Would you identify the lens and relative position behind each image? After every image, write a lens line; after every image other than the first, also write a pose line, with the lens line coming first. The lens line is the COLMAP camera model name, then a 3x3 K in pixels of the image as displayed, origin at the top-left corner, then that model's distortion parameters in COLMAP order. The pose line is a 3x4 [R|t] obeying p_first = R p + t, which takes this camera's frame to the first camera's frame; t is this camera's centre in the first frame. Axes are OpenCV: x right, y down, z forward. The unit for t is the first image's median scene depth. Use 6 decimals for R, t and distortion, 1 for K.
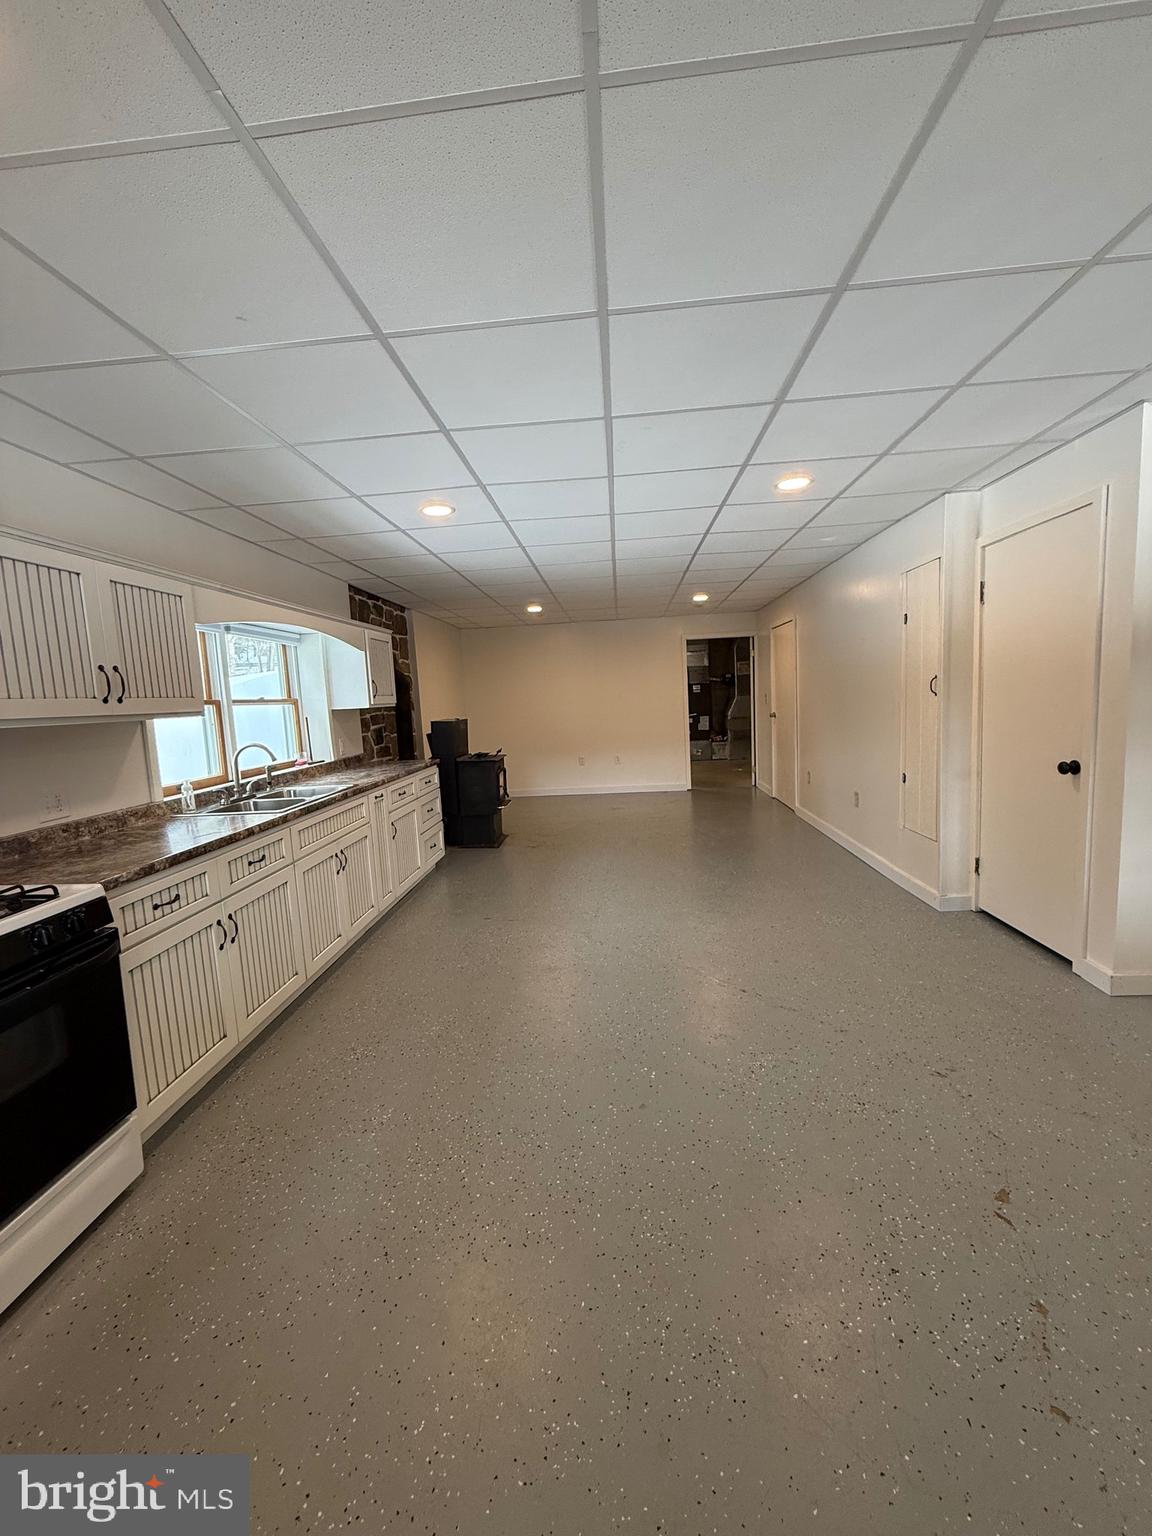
lens RADIAL K [[608.8, 0, 576.5], [0, 608.8, 765.0], [0, 0, 1]] dist [-0.000149, -0.000224]
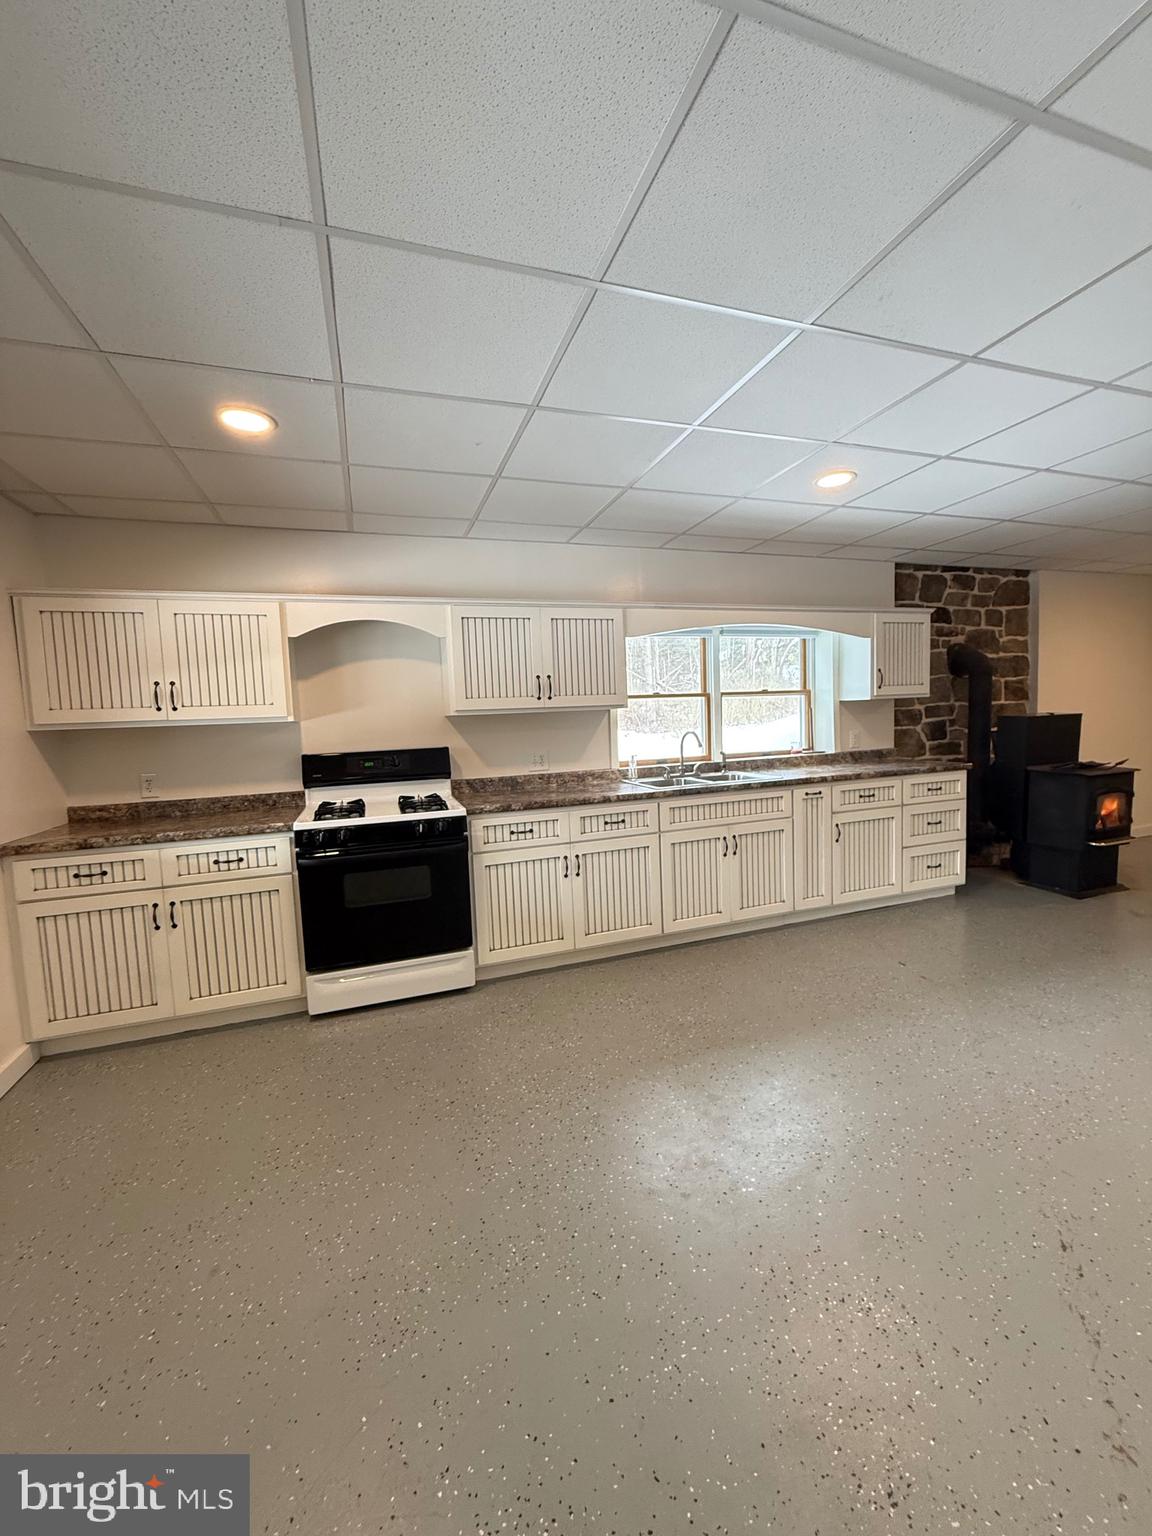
lens RADIAL K [[608.8, 0, 576.5], [0, 608.8, 765.0], [0, 0, 1]] dist [-0.000149, -0.000224]
pose [[0.390820, 0.111308, -0.913712, 0.430309], [-0.083429, 0.992859, 0.085265, -0.046877], [0.916678, 0.042907, 0.397316, 0.293183]]
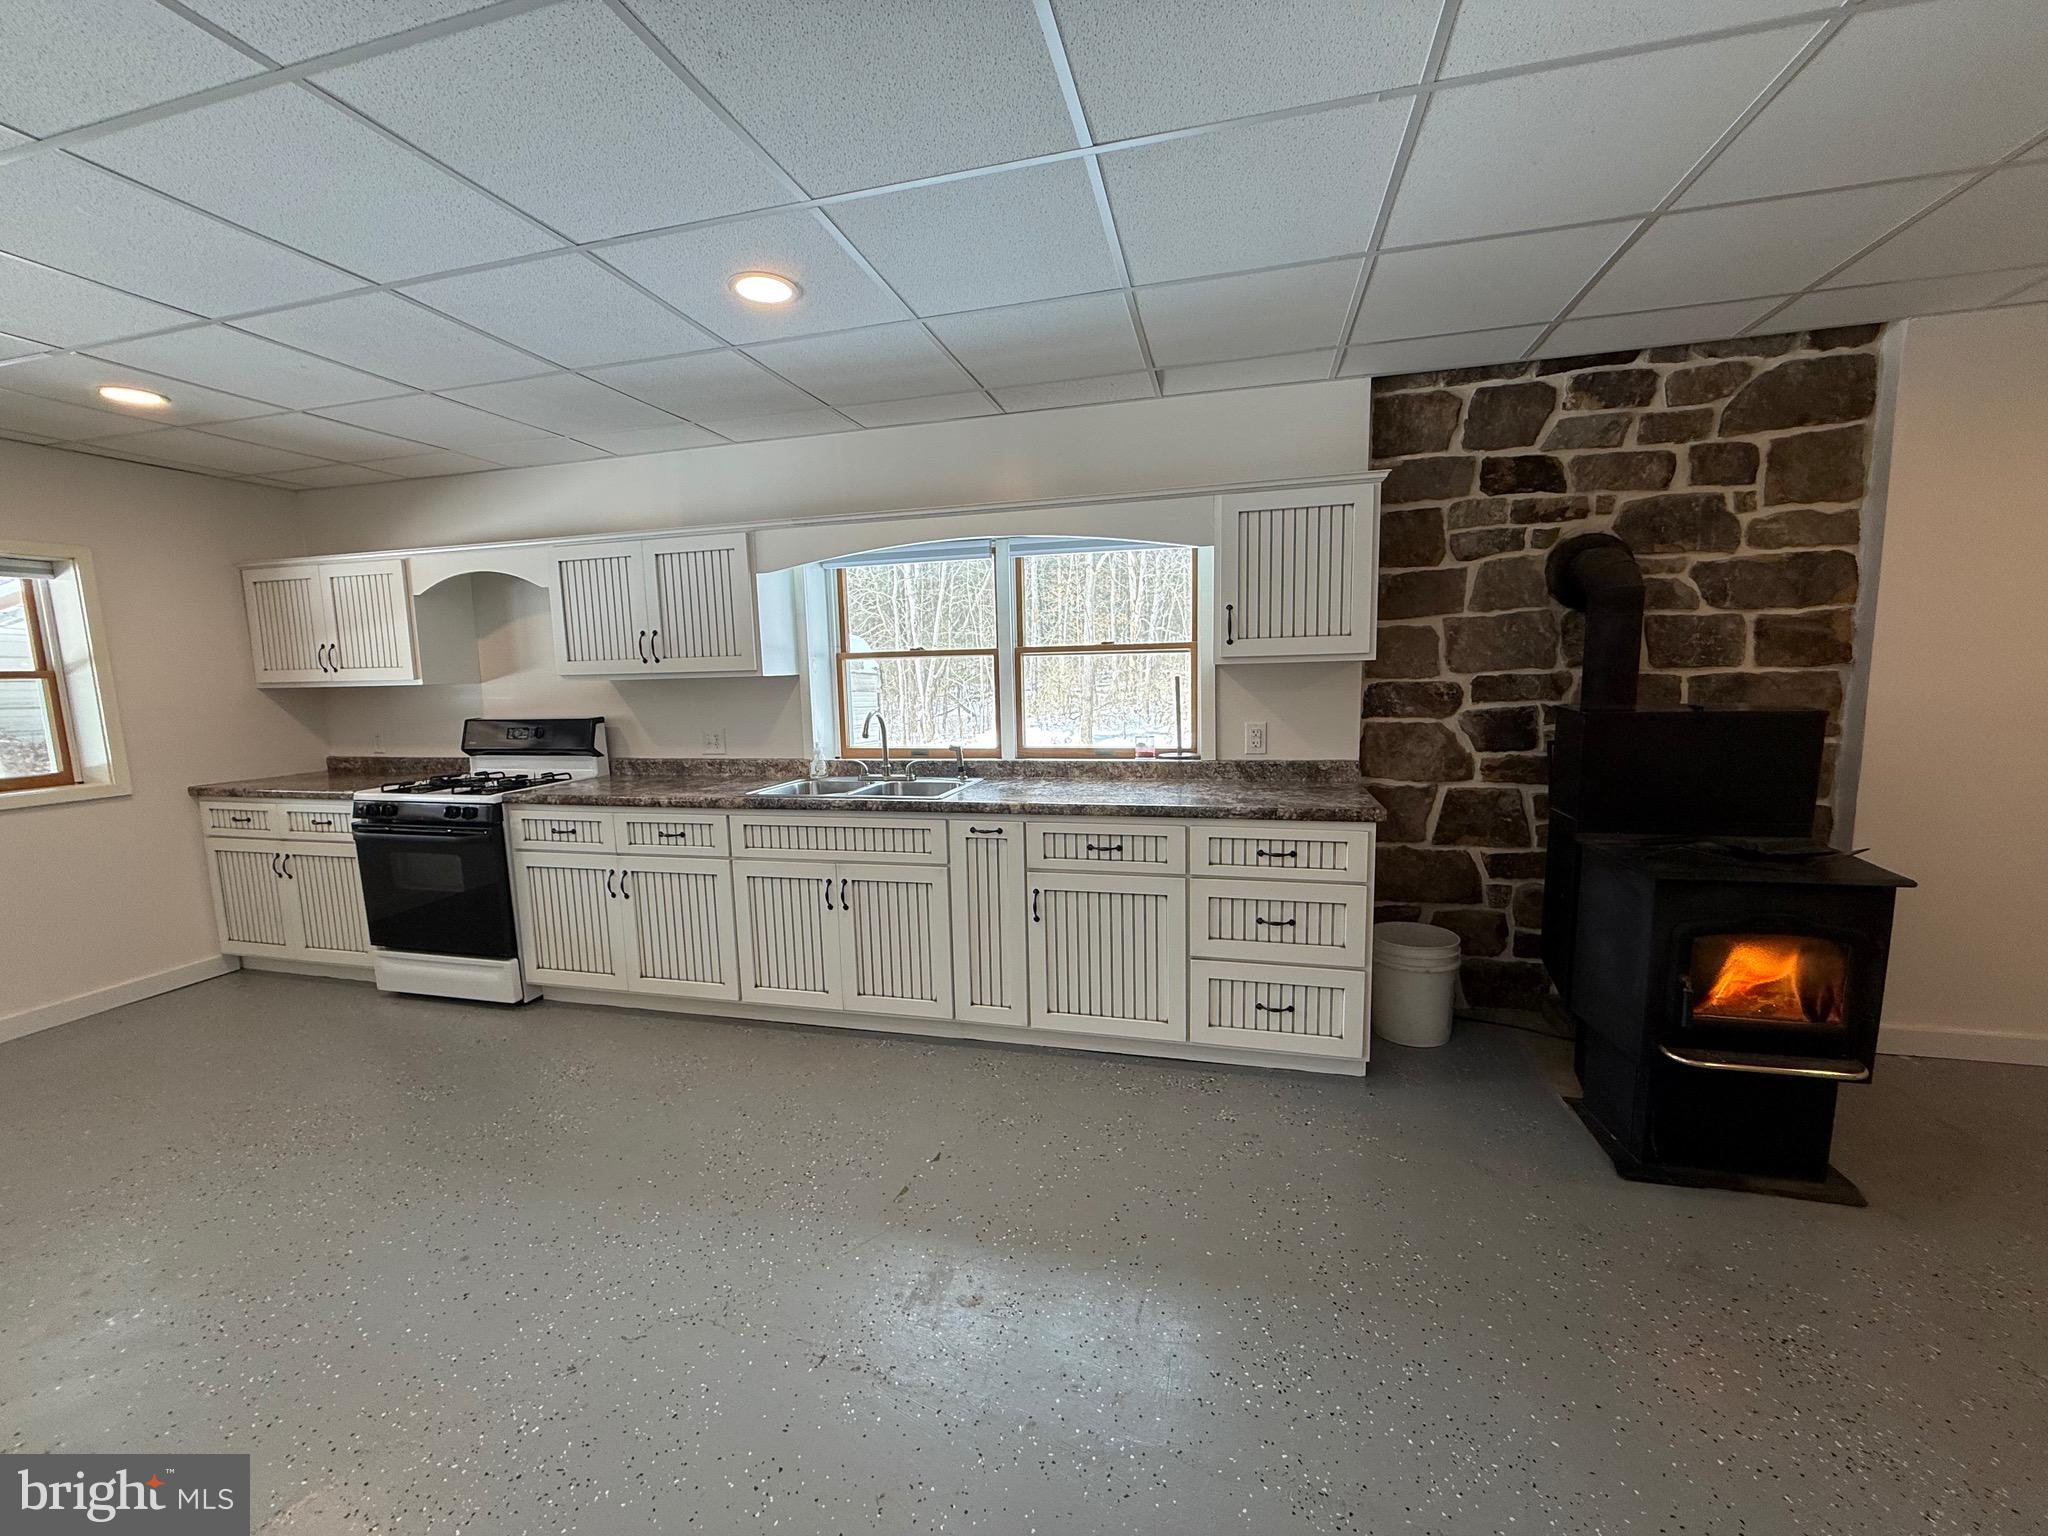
lens RADIAL K [[811.8, 0, 1017.0], [0, 811.8, 766.9], [0, 0, 1]] dist [-0.000149, -0.000224]
pose [[-0.184810, 0.174412, -0.967174, 0.403696], [-0.075744, 0.978671, 0.190959, -0.159748], [0.979851, 0.108548, -0.167657, 1.225378]]
